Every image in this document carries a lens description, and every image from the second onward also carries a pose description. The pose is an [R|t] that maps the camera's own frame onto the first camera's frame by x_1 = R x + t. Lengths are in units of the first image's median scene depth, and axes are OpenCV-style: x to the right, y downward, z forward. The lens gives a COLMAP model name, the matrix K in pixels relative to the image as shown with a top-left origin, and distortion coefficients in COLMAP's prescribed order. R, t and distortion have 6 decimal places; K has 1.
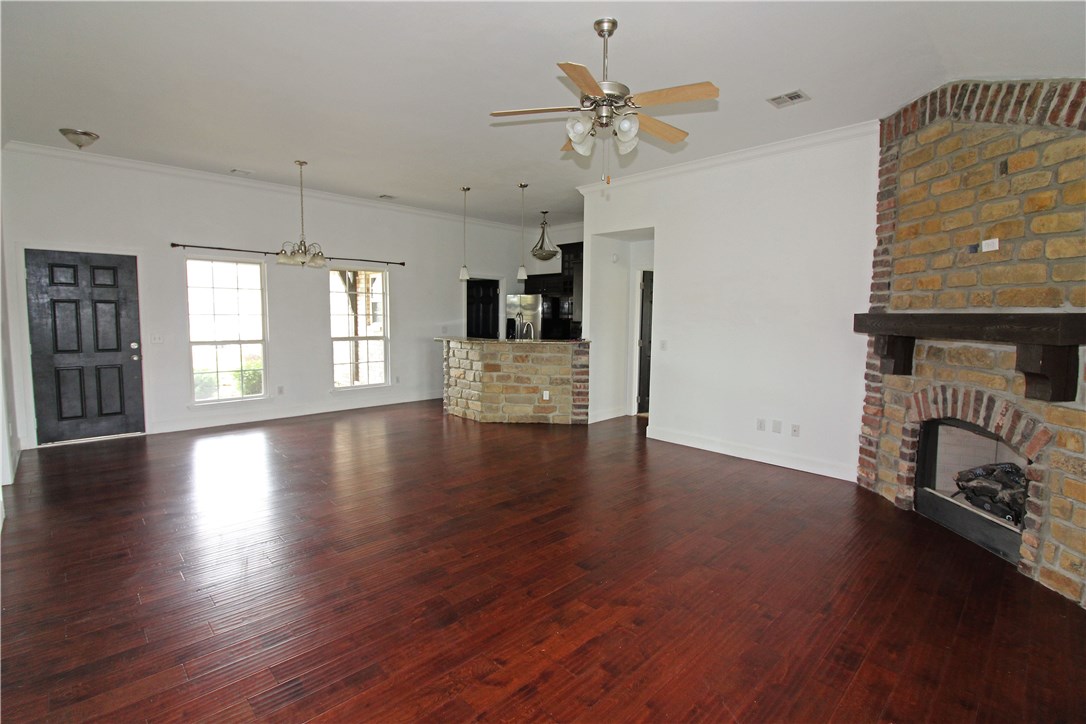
lens RADIAL K [[501.8, 0, 547.7], [0, 501.8, 357.3], [0, 0, 1]] dist [-0.007443, -0.008905]
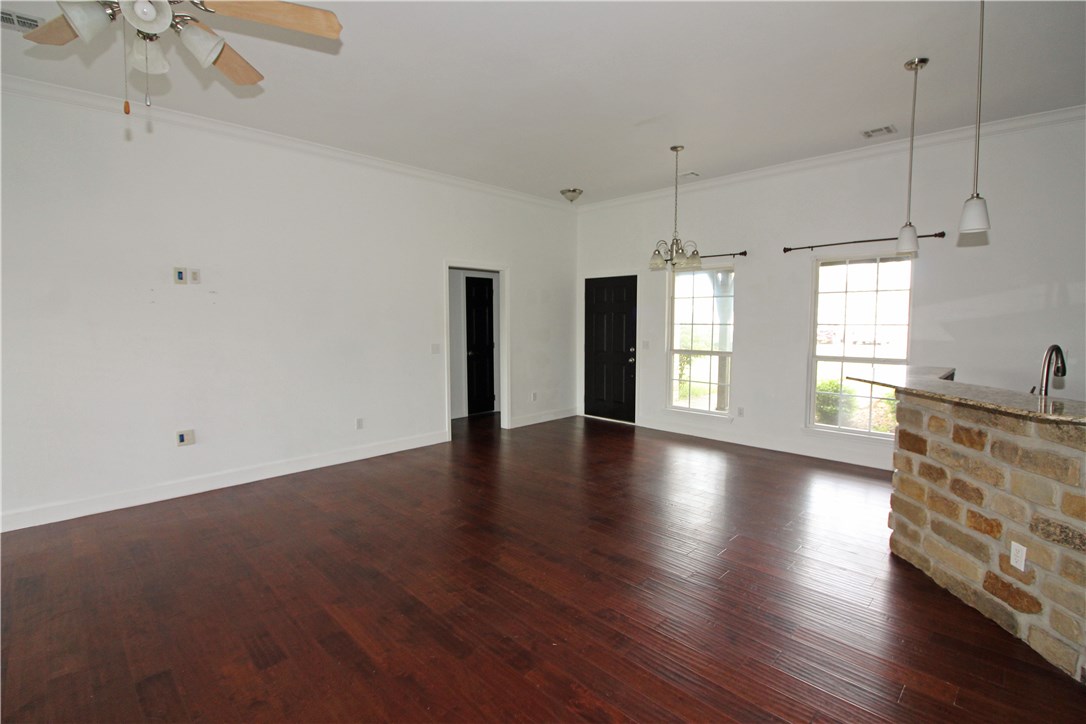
lens RADIAL K [[501.8, 0, 546.7], [0, 501.8, 361.2], [0, 0, 1]] dist [-0.007443, -0.008905]
pose [[0.012210, 0.072156, -0.997319, 0.384562], [-0.085817, 0.993789, 0.070849, -0.065038], [0.996236, 0.084722, 0.018327, 0.779152]]
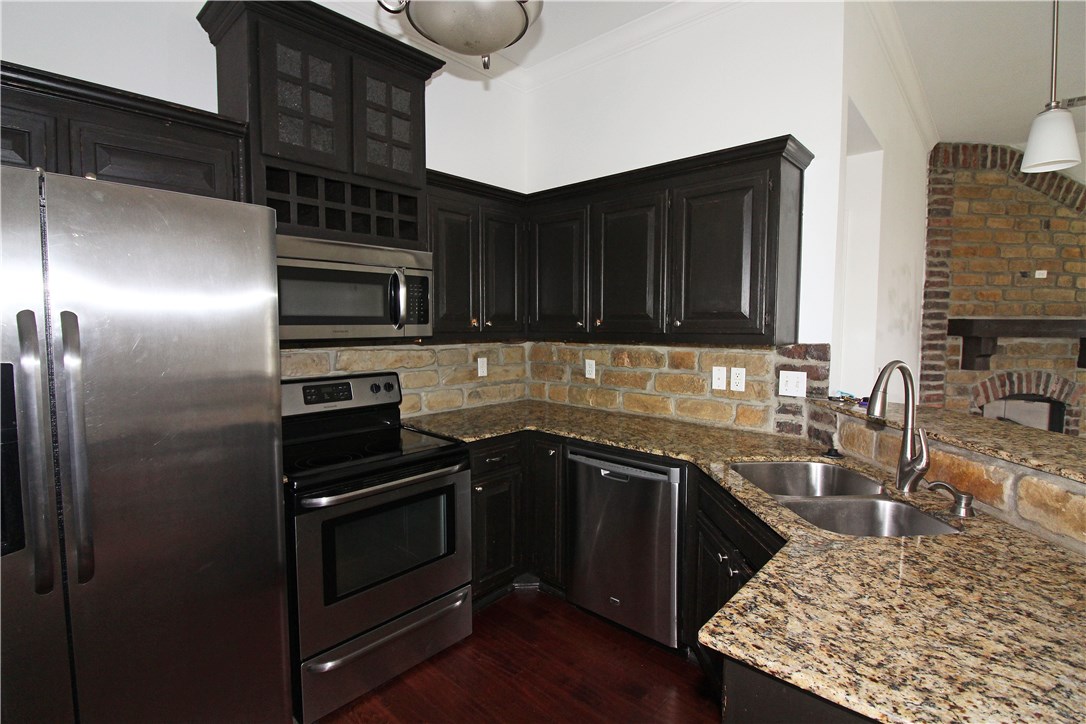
lens RADIAL K [[501.8, 0, 536.1], [0, 501.8, 352.9], [0, 0, 1]] dist [-0.007443, -0.008905]
pose [[-0.047753, -0.075472, 0.996004, -0.298654], [0.081883, 0.993490, 0.079207, -0.128997], [-0.995497, 0.085338, -0.041262, 1.443751]]
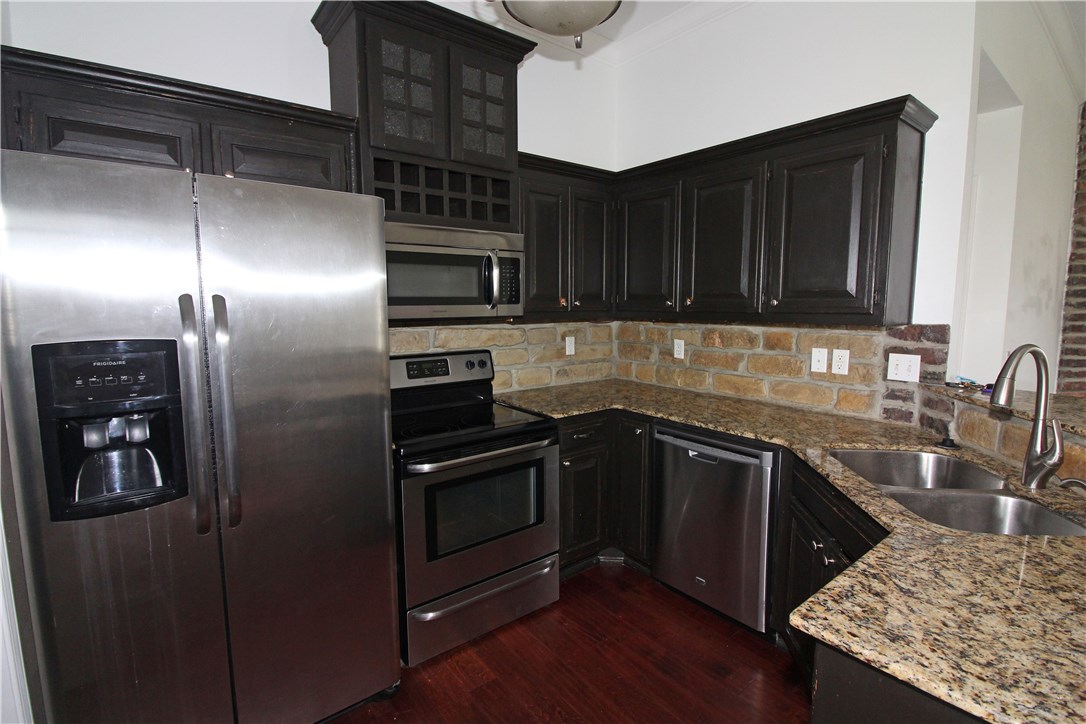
lens RADIAL K [[501.8, 0, 538.7], [0, 501.8, 353.6], [0, 0, 1]] dist [-0.007443, -0.008905]
pose [[0.112238, -0.119576, 0.986460, -0.307246], [0.087249, 0.990085, 0.110088, -0.131009], [-0.989844, 0.073711, 0.121558, 1.448154]]
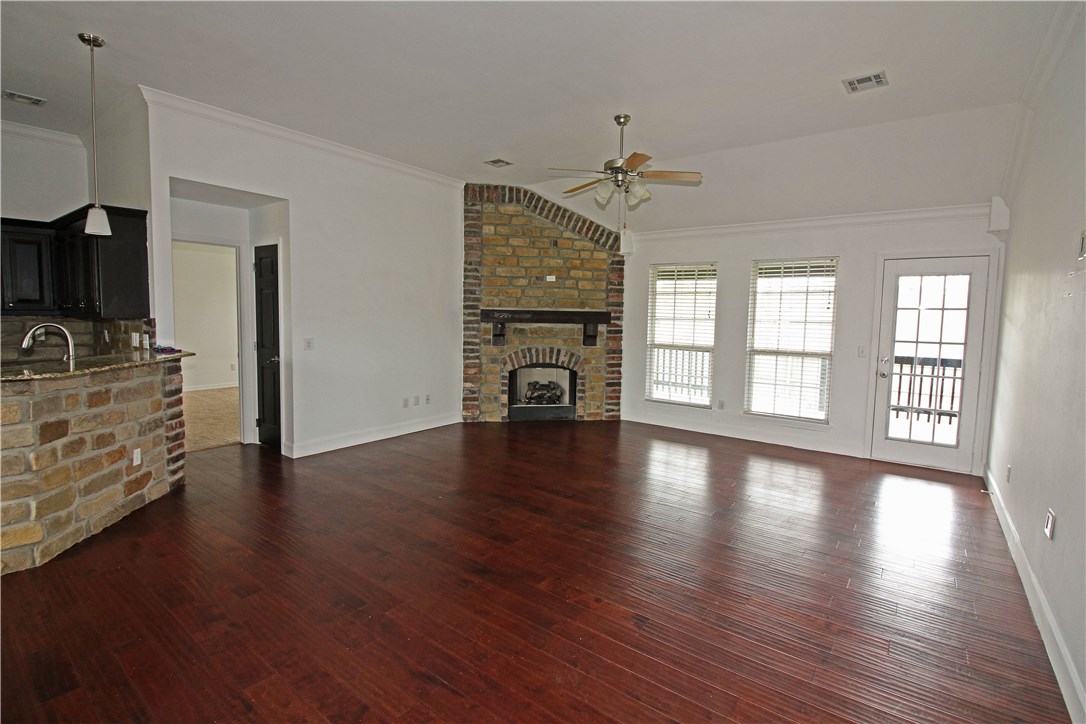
lens RADIAL K [[501.8, 0, 543.5], [0, 501.8, 355.0], [0, 0, 1]] dist [-0.007443, -0.008905]
pose [[-0.146504, -0.097665, 0.984377, -0.693684], [0.063898, 0.992102, 0.107942, -0.074911], [-0.987144, 0.078714, -0.139106, 0.751775]]
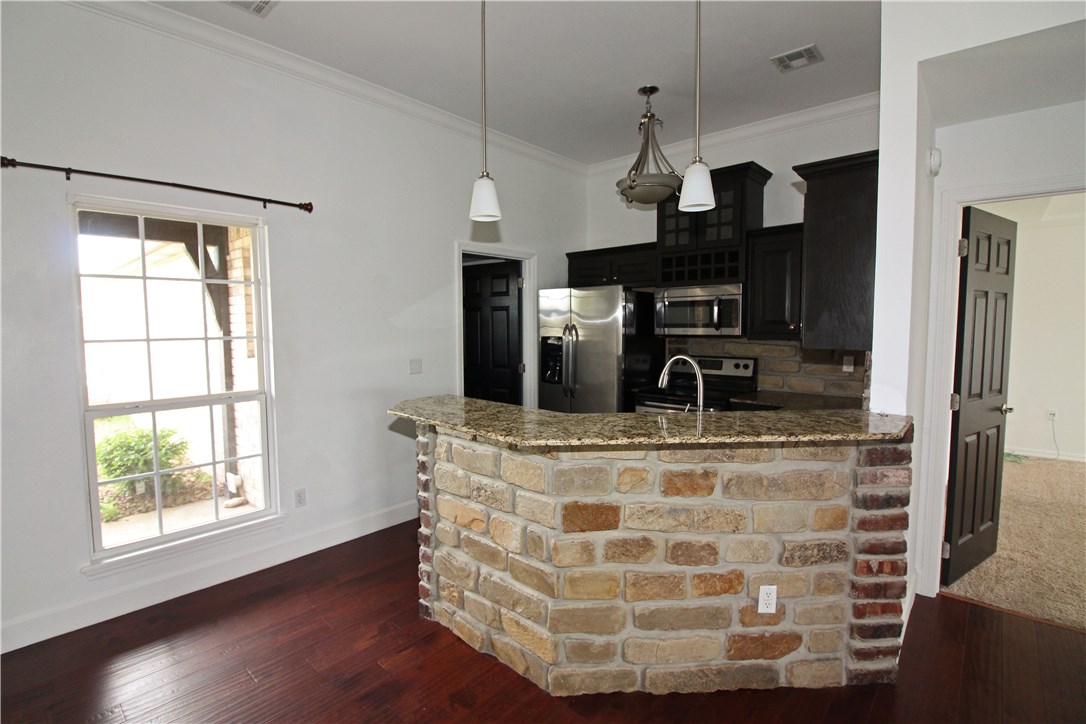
lens RADIAL K [[501.8, 0, 540.1], [0, 501.8, 355.1], [0, 0, 1]] dist [-0.007443, -0.008905]
pose [[0.998039, -0.020674, 0.059089, -0.183786], [0.021943, 0.999541, -0.020897, -0.080524], [-0.058630, 0.022153, 0.998034, 0.837139]]
